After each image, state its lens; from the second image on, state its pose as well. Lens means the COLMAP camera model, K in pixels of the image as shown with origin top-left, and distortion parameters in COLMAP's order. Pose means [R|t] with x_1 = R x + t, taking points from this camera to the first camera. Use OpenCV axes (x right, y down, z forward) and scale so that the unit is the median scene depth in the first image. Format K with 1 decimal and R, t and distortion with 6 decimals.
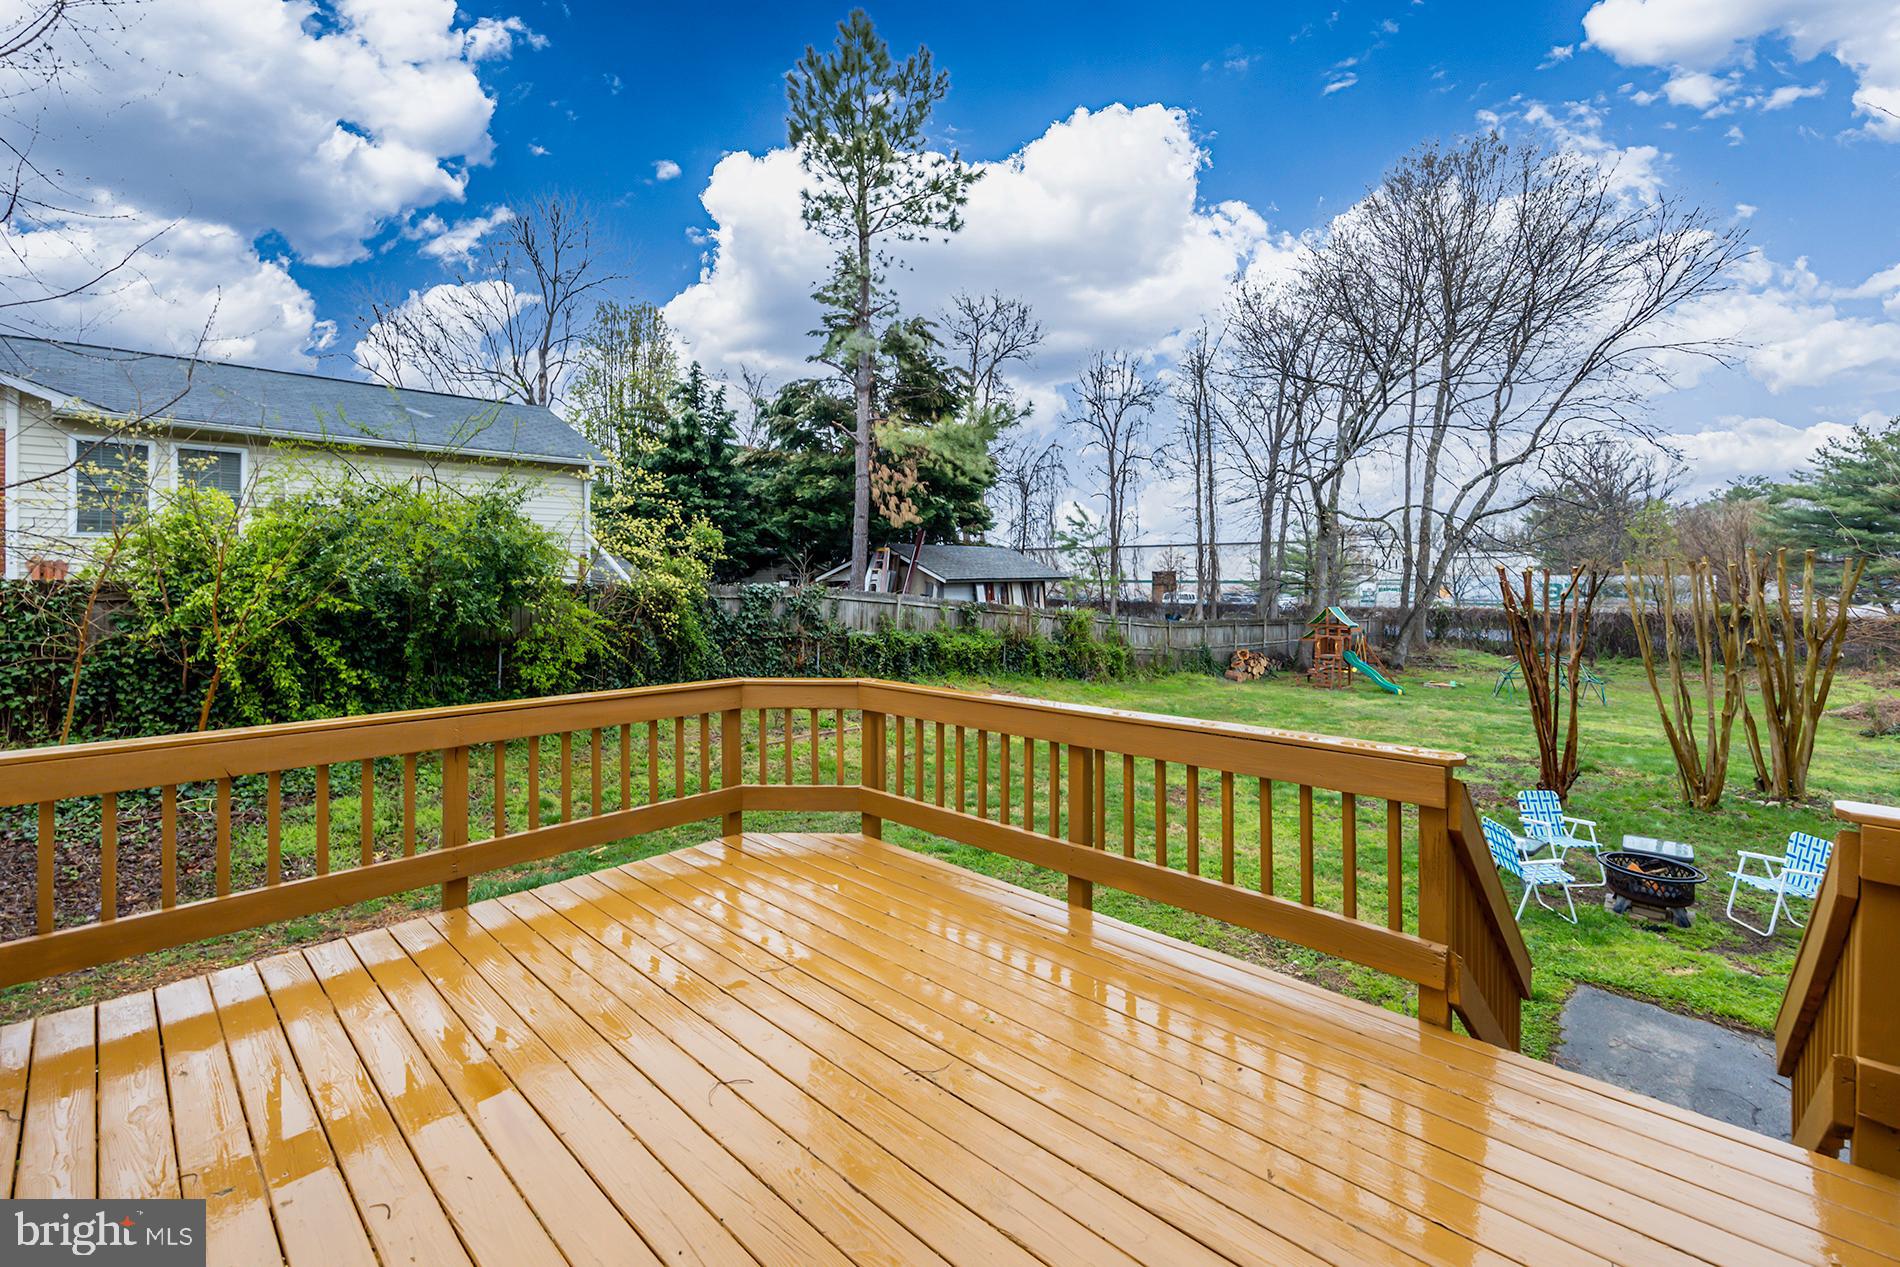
lens RADIAL K [[793.1, 0, 928.4], [0, 793.1, 589.9], [0, 0, 1]] dist [-0.001808, 0.001315]
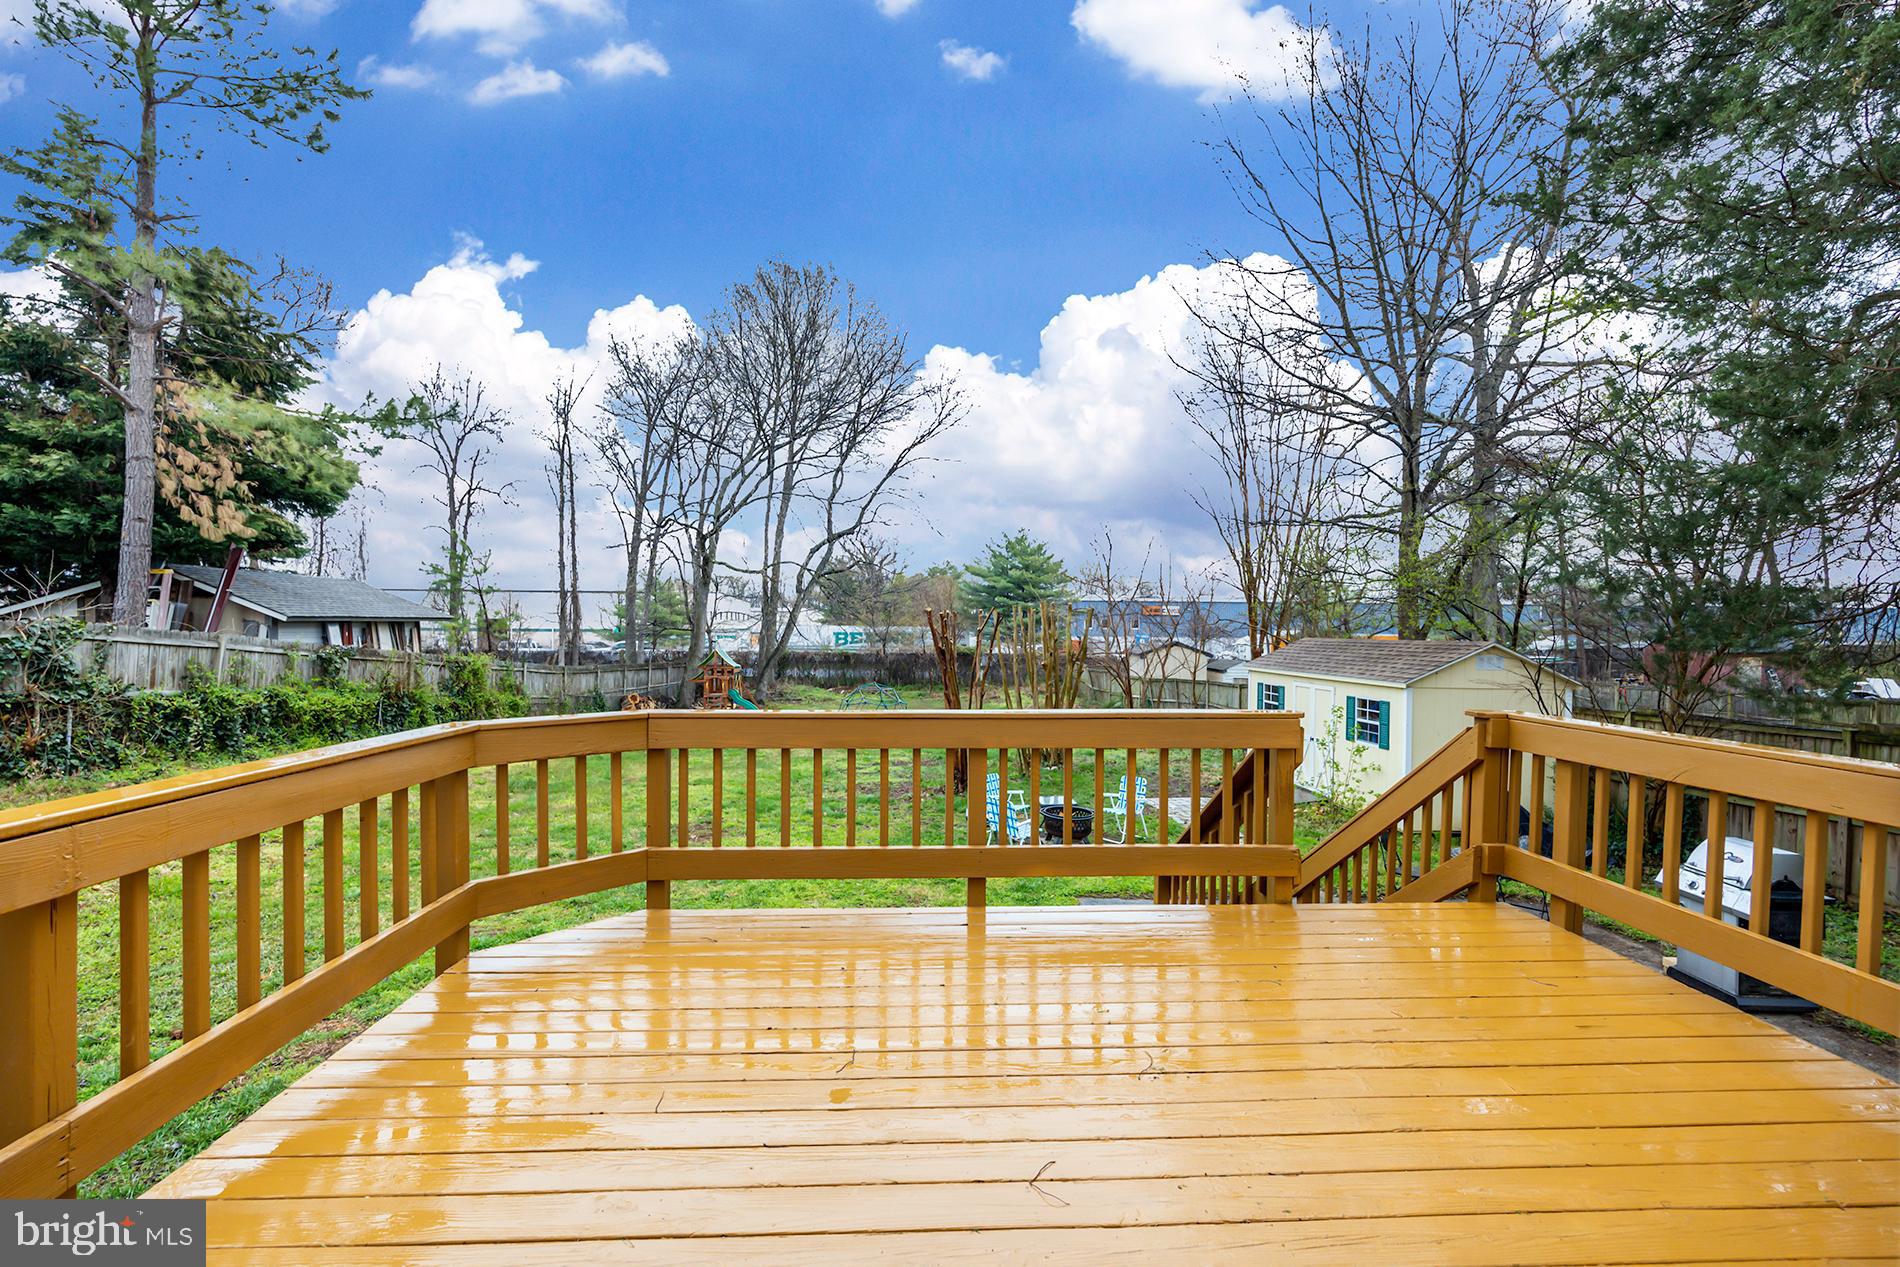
lens RADIAL K [[793.1, 0, 912.9], [0, 793.1, 651.0], [0, 0, 1]] dist [-0.001808, 0.001315]
pose [[0.700424, -0.010268, 0.713653, -0.095034], [0.000406, 0.999902, 0.013989, 0.008888], [-0.713727, -0.009508, 0.700359, 0.054088]]
